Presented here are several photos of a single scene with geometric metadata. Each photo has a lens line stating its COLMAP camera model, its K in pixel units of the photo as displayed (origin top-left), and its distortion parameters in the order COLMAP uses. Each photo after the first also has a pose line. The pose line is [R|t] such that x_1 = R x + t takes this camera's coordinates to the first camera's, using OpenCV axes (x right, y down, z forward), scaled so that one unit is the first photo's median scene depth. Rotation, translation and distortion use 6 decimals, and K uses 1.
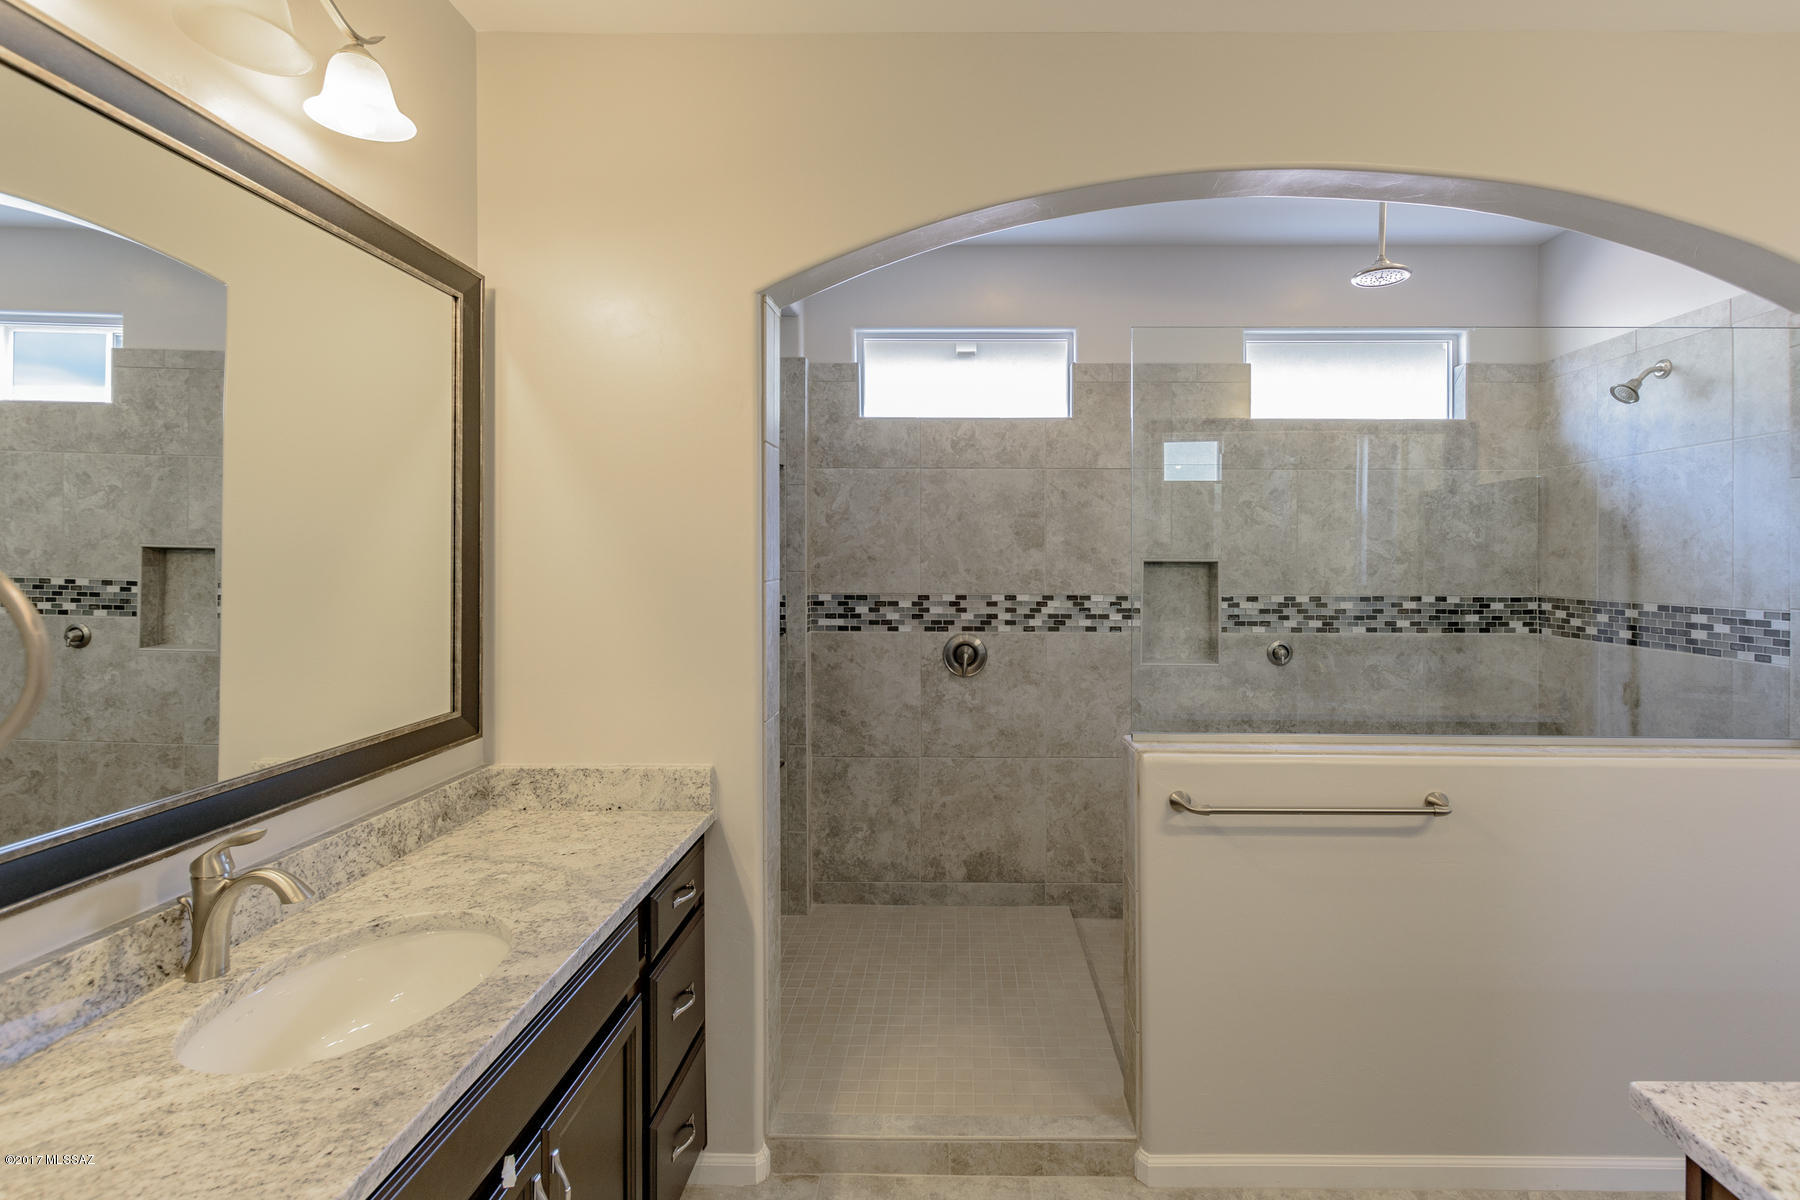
lens RADIAL K [[824.8, 0, 915.9], [0, 824.8, 549.7], [0, 0, 1]] dist [0.028641, -0.000697]
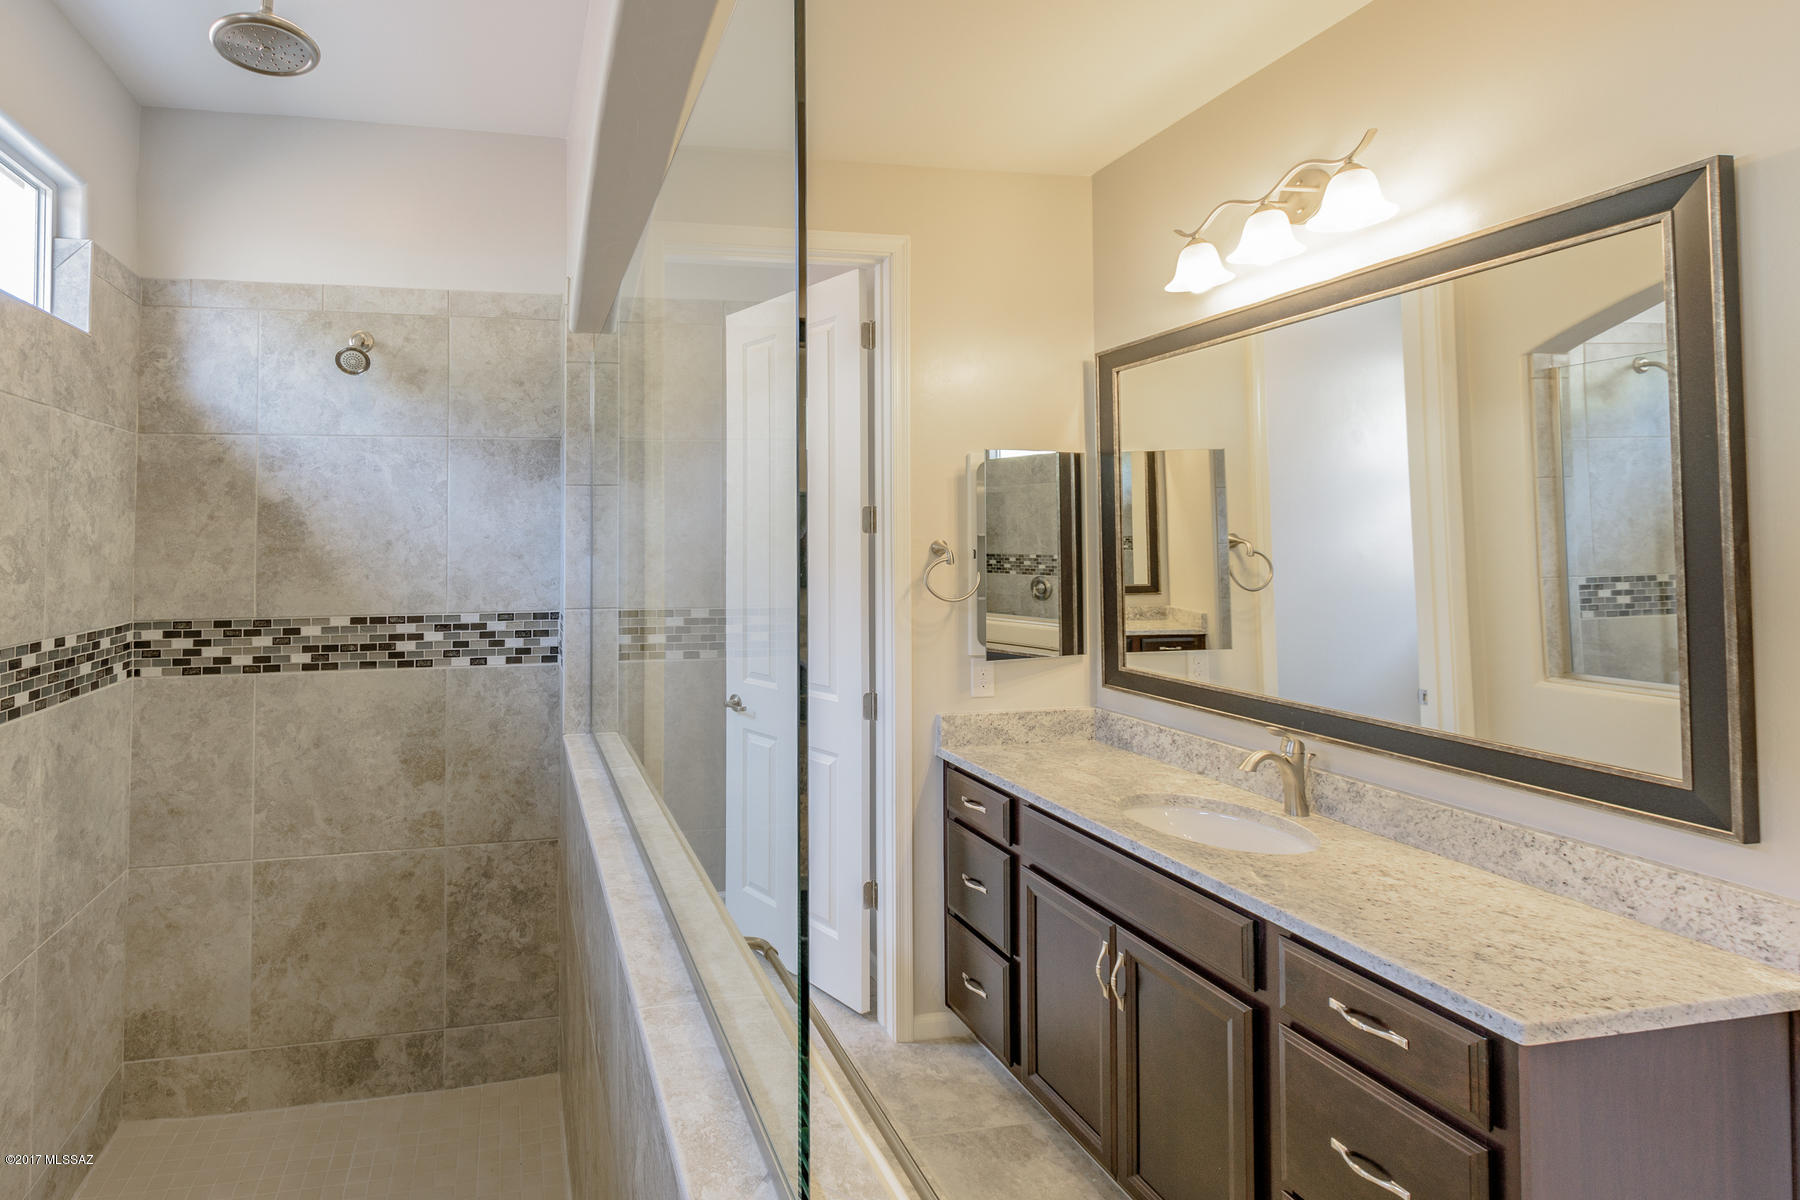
lens RADIAL K [[809.8, 0, 899.9], [0, 809.8, 515.3], [0, 0, 1]] dist [0.001040, -0.000012]
pose [[-0.230002, 0.030296, 0.972719, -0.037633], [-0.004094, 0.999476, -0.032097, -0.012410], [-0.973182, -0.011365, -0.229757, 0.627484]]
